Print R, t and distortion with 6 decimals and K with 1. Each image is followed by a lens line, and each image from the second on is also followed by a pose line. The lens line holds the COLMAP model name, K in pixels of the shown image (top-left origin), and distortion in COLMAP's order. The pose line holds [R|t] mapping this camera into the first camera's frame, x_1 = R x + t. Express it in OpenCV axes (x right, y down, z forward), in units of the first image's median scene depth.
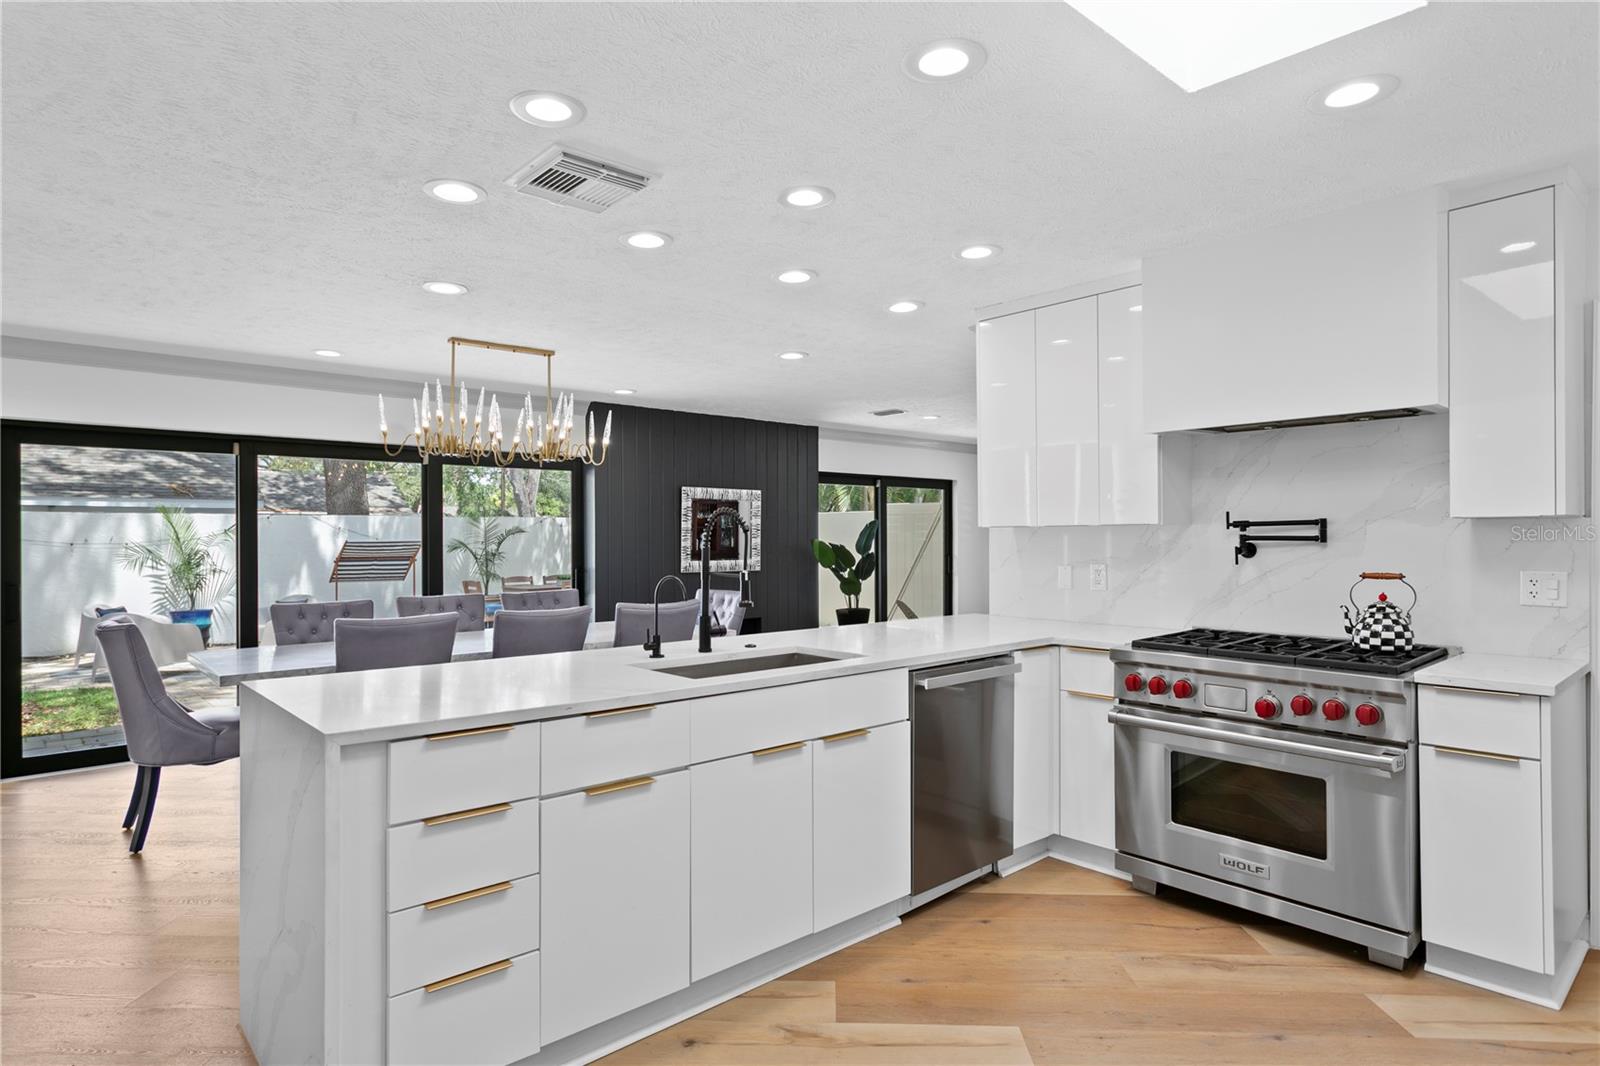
lens RADIAL K [[899.7, 0, 797.1], [0, 899.7, 546.0], [0, 0, 1]] dist [0.001189, 0.000643]
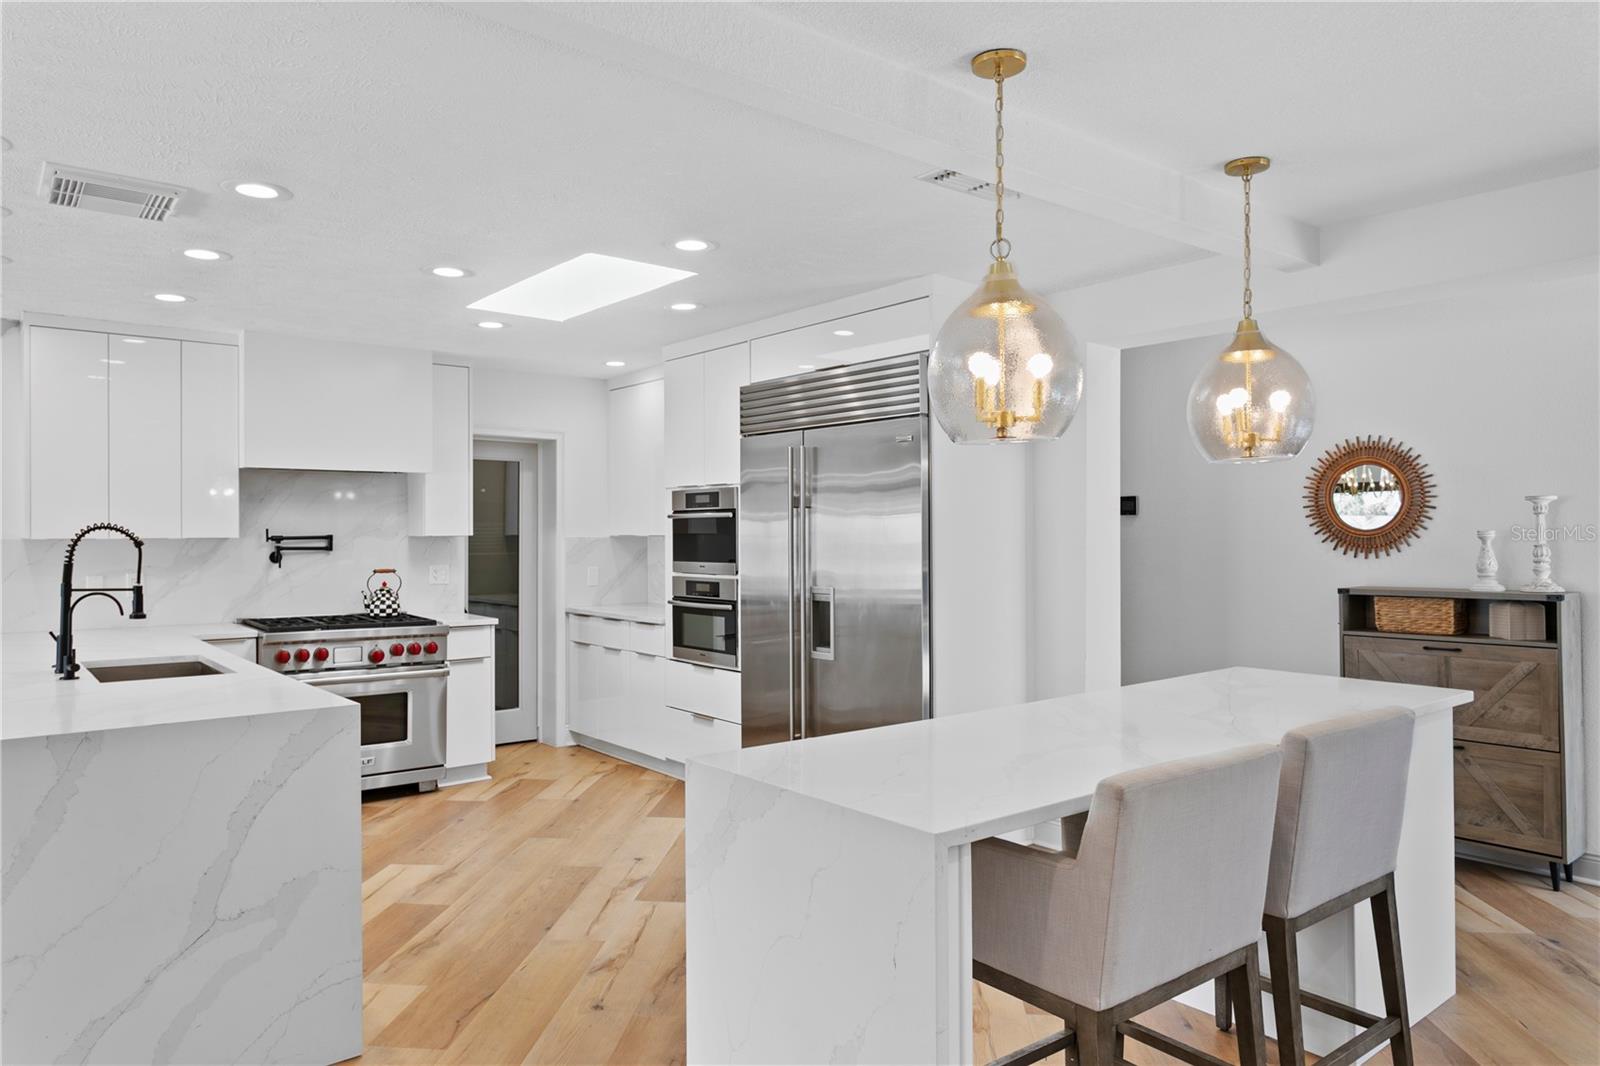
lens RADIAL K [[1079.1, 0, 794.5], [0, 1079.1, 527.1], [0, 0, 1]] dist [0.006774, 0.000923]
pose [[0.056165, 0.009896, 0.998372, -1.245635], [0.019114, 0.999757, -0.010985, -0.009863], [-0.998239, 0.019700, 0.055962, 0.148810]]
